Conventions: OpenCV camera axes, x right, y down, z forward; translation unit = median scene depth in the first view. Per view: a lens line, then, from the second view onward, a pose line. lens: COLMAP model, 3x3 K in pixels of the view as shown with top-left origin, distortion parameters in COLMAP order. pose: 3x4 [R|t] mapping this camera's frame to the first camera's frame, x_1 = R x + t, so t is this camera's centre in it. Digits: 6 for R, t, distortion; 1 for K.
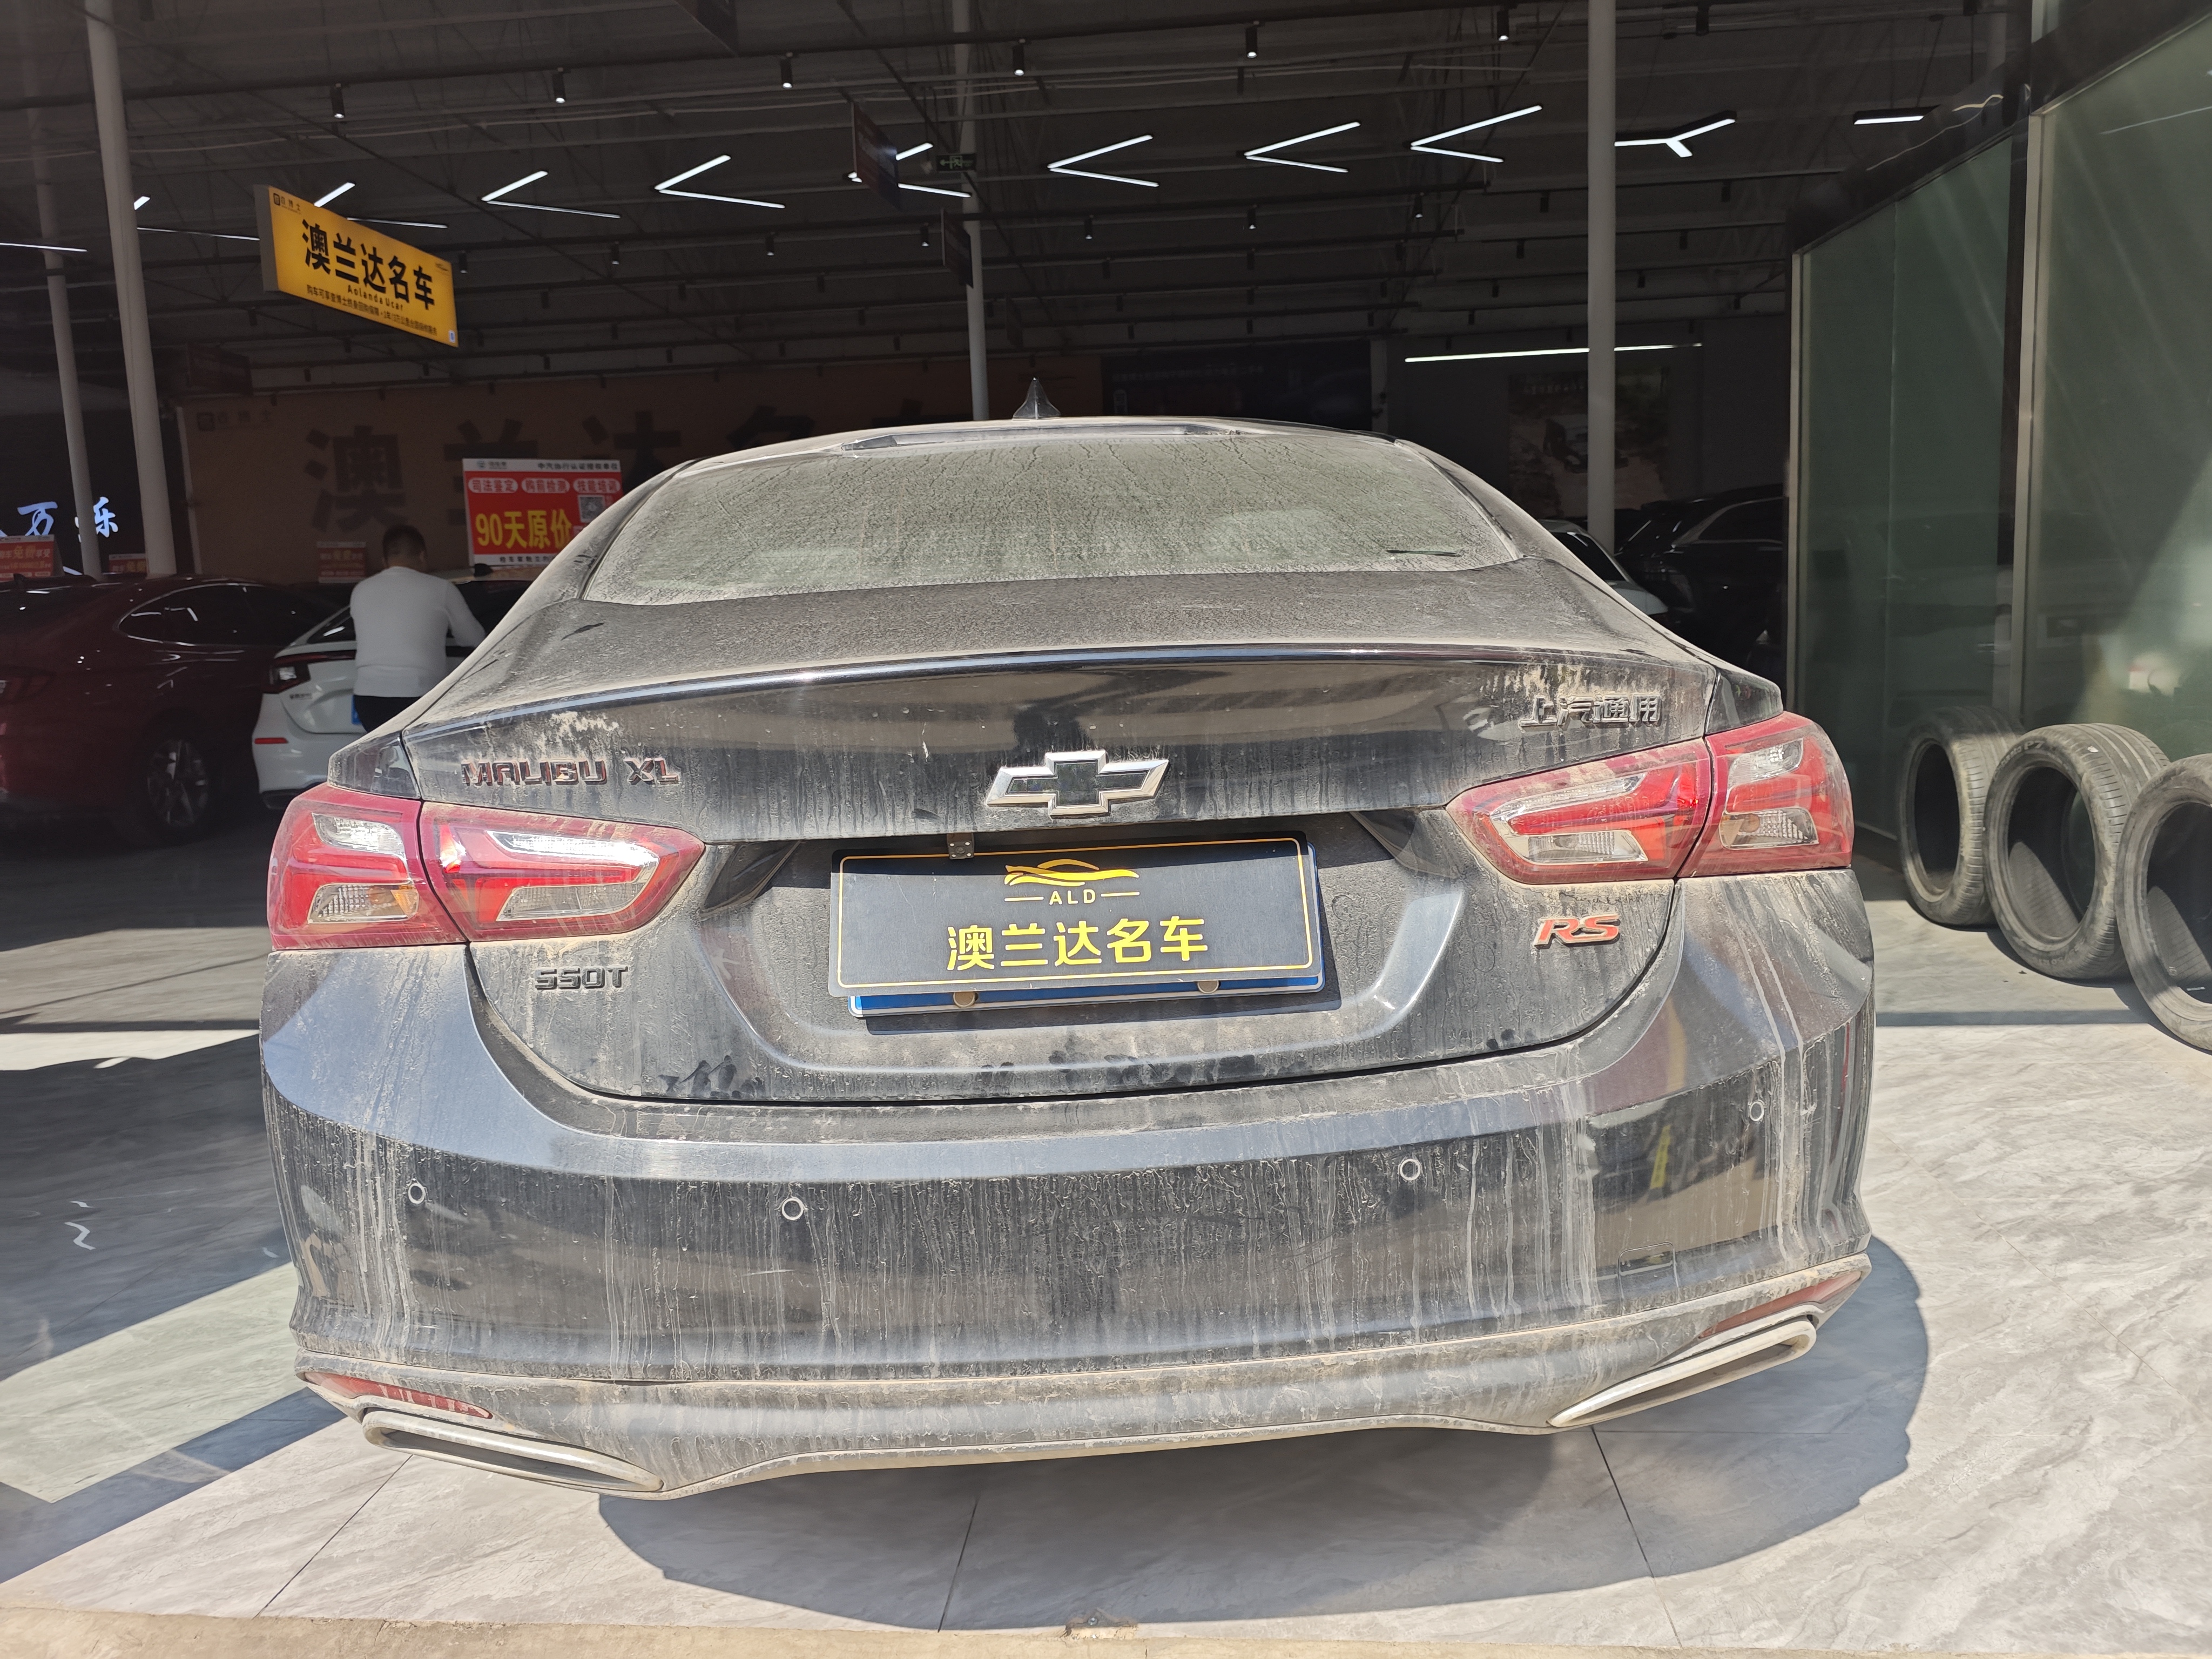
lens RADIAL K [[1704.9, 0, 1160.6], [0, 1704.9, 750.0], [0, 0, 1]] dist [0.059788, -0.112374]
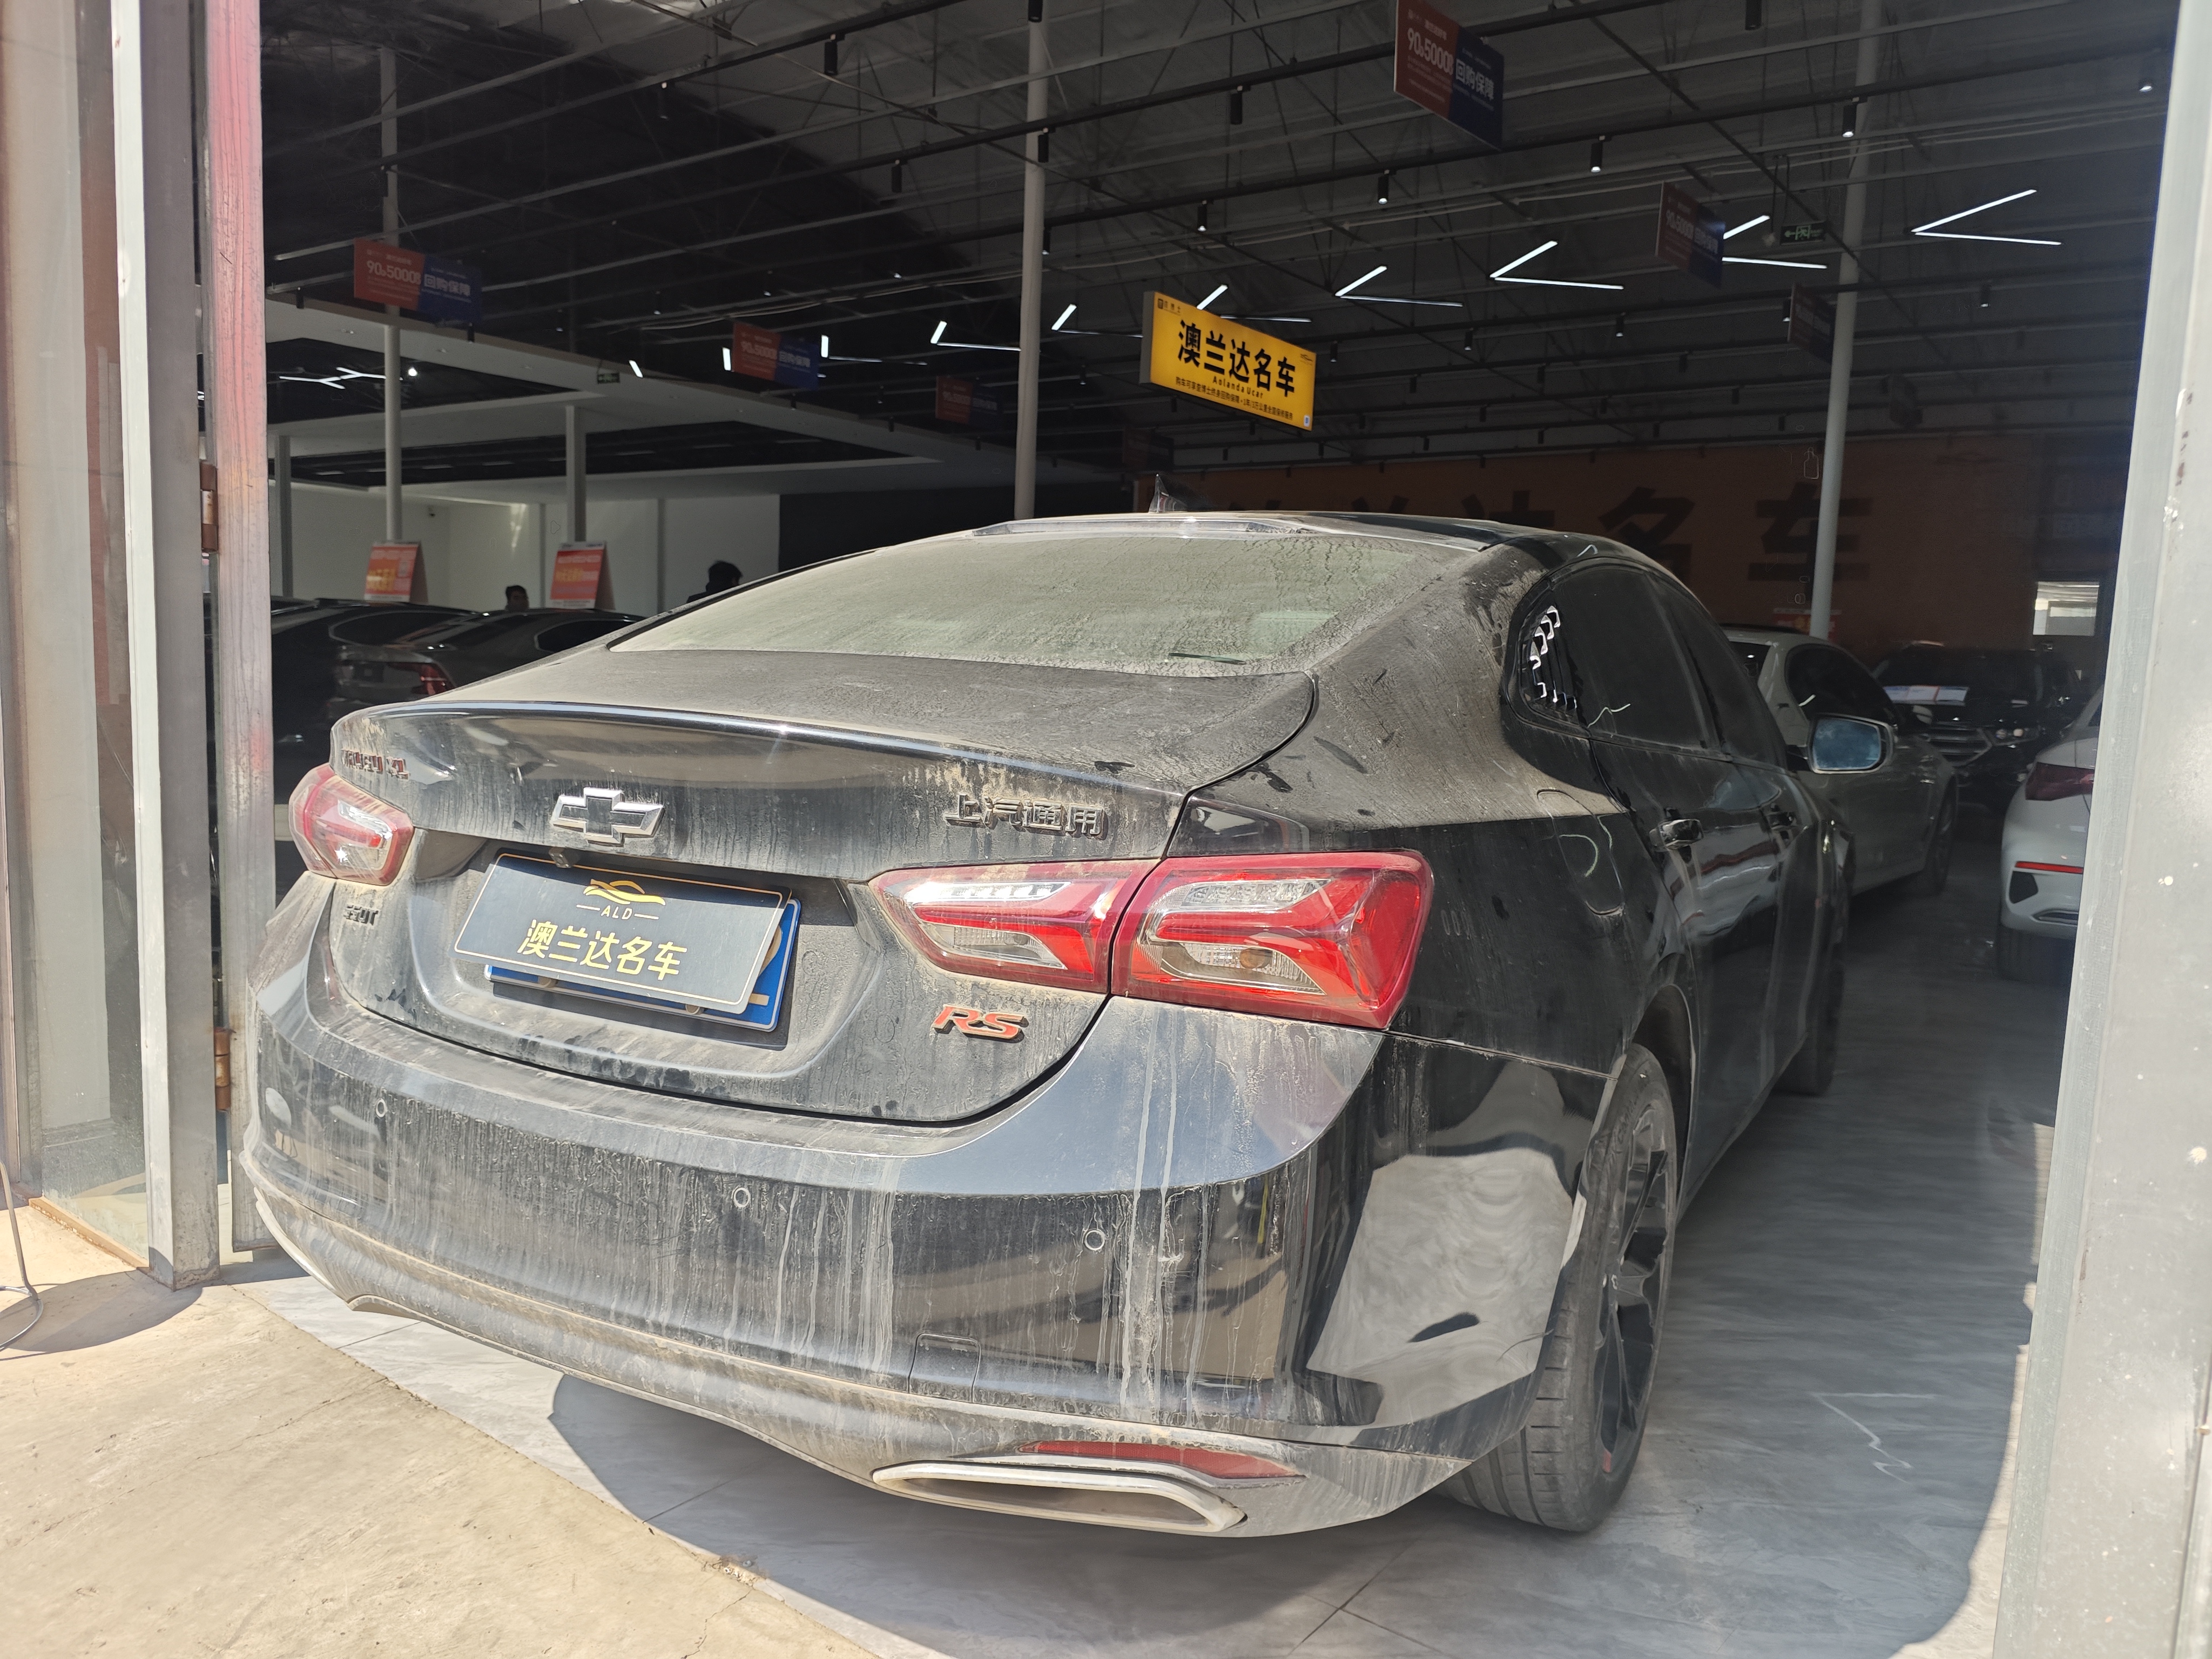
lens RADIAL K [[1746.4, 0, 1153.4], [0, 1746.4, 787.4], [0, 0, 1]] dist [0.087921, -0.253973]
pose [[0.827145, 0.114523, -0.550196, 0.934617], [-0.128967, 0.991570, 0.012509, -0.065204], [0.546990, 0.060610, 0.834942, 0.173040]]
